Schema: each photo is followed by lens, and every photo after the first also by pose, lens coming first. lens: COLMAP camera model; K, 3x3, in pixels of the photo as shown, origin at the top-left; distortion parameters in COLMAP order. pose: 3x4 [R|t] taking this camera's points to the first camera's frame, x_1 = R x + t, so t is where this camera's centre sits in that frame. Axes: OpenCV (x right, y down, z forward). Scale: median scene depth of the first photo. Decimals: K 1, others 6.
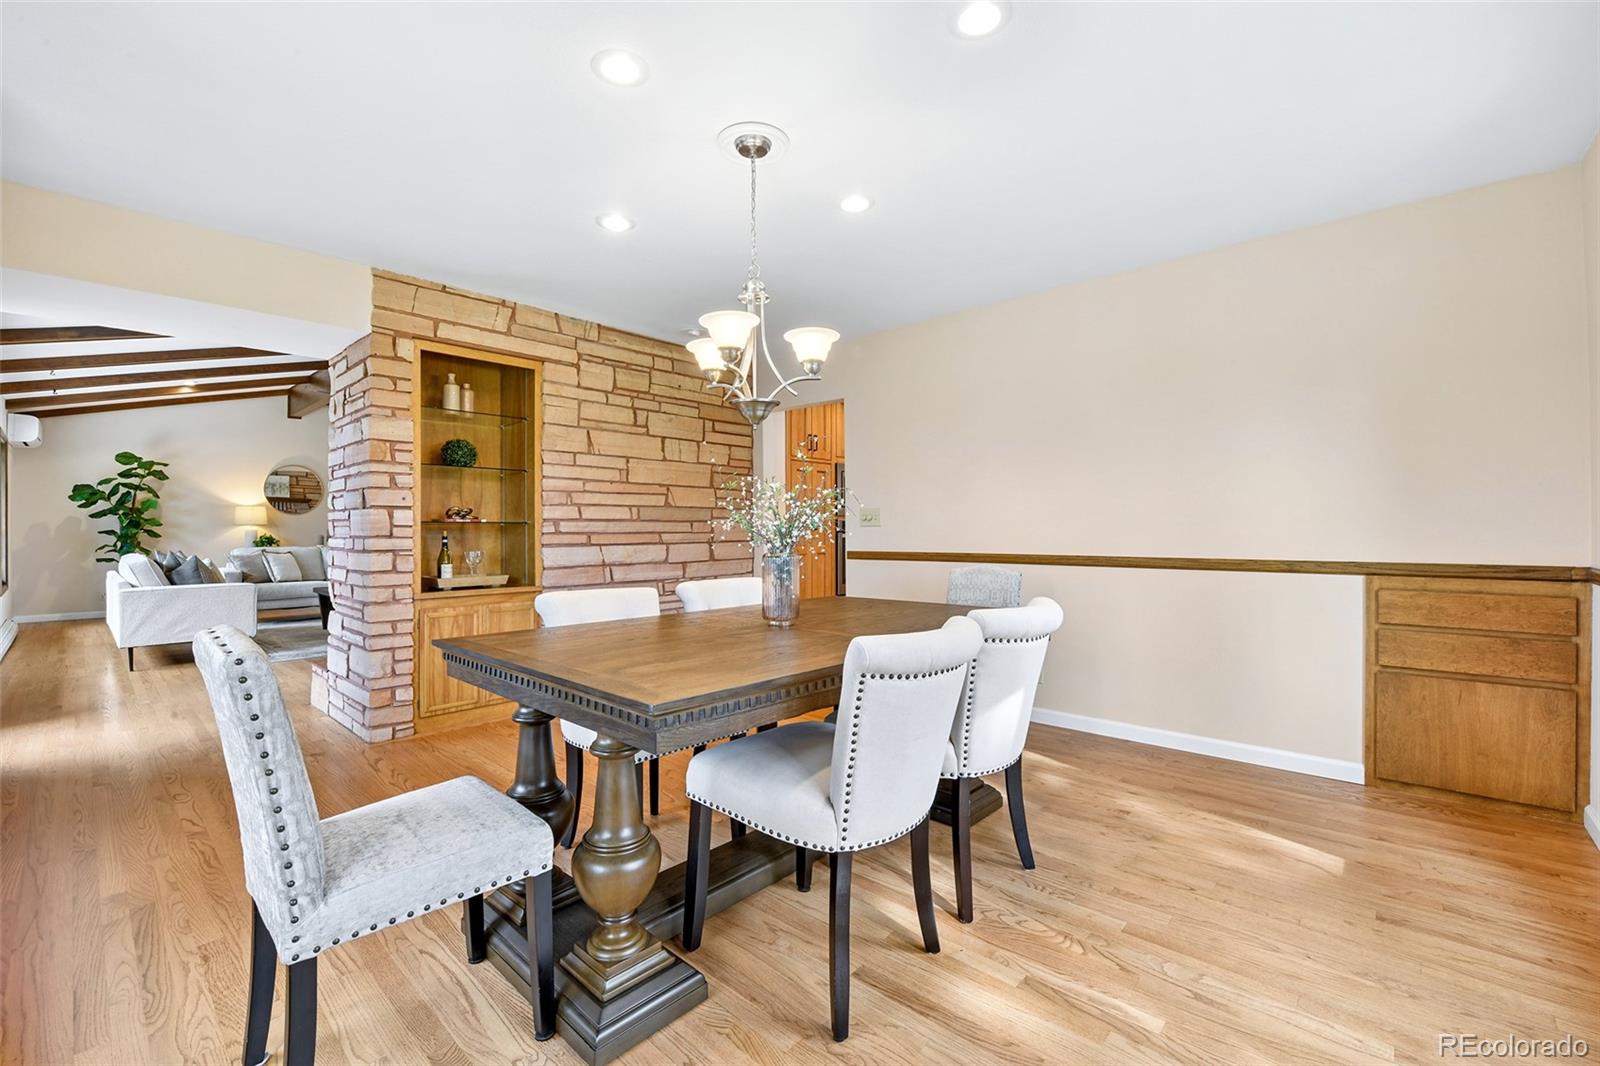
lens RADIAL K [[687.9, 0, 793.1], [0, 687.9, 530.9], [0, 0, 1]] dist [0.002772, 0.000024]
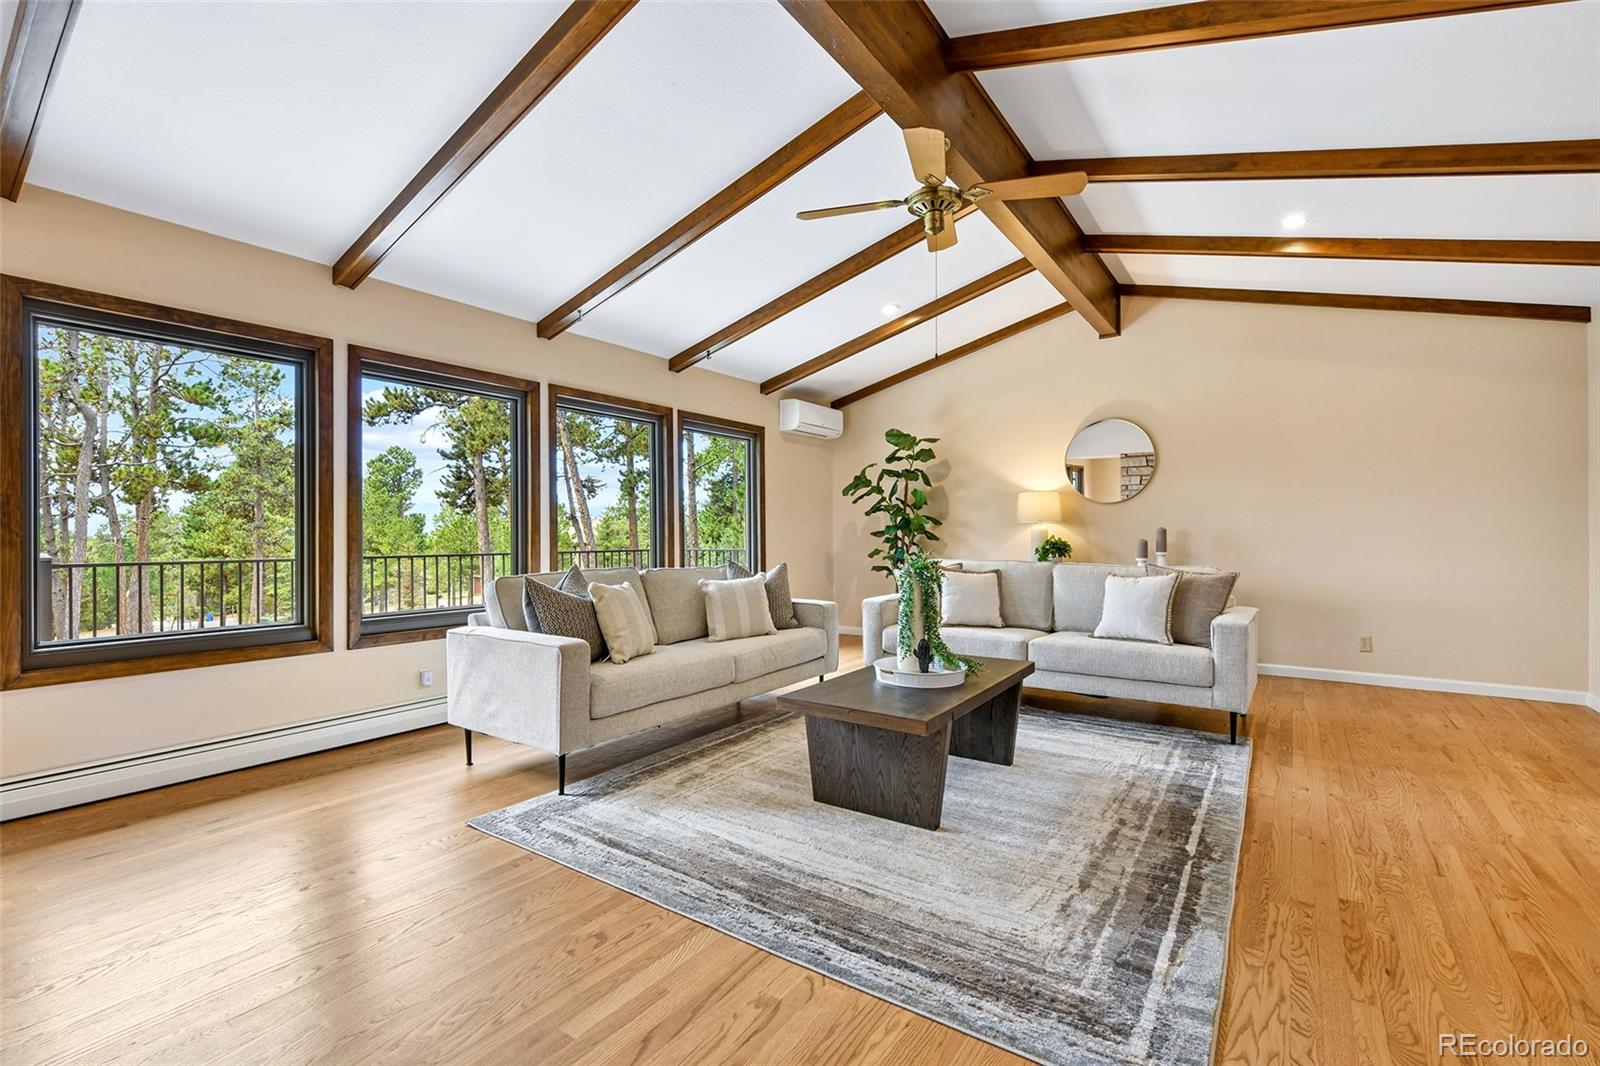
lens RADIAL K [[703.3, 0, 799.9], [0, 703.3, 533.8], [0, 0, 1]] dist [-0.000849, 0.000081]
pose [[0.143988, 0.000569, -0.989579, -0.195246], [0.001716, 0.999998, 0.000825, 0.001410], [0.989578, -0.001817, 0.143987, 0.725909]]
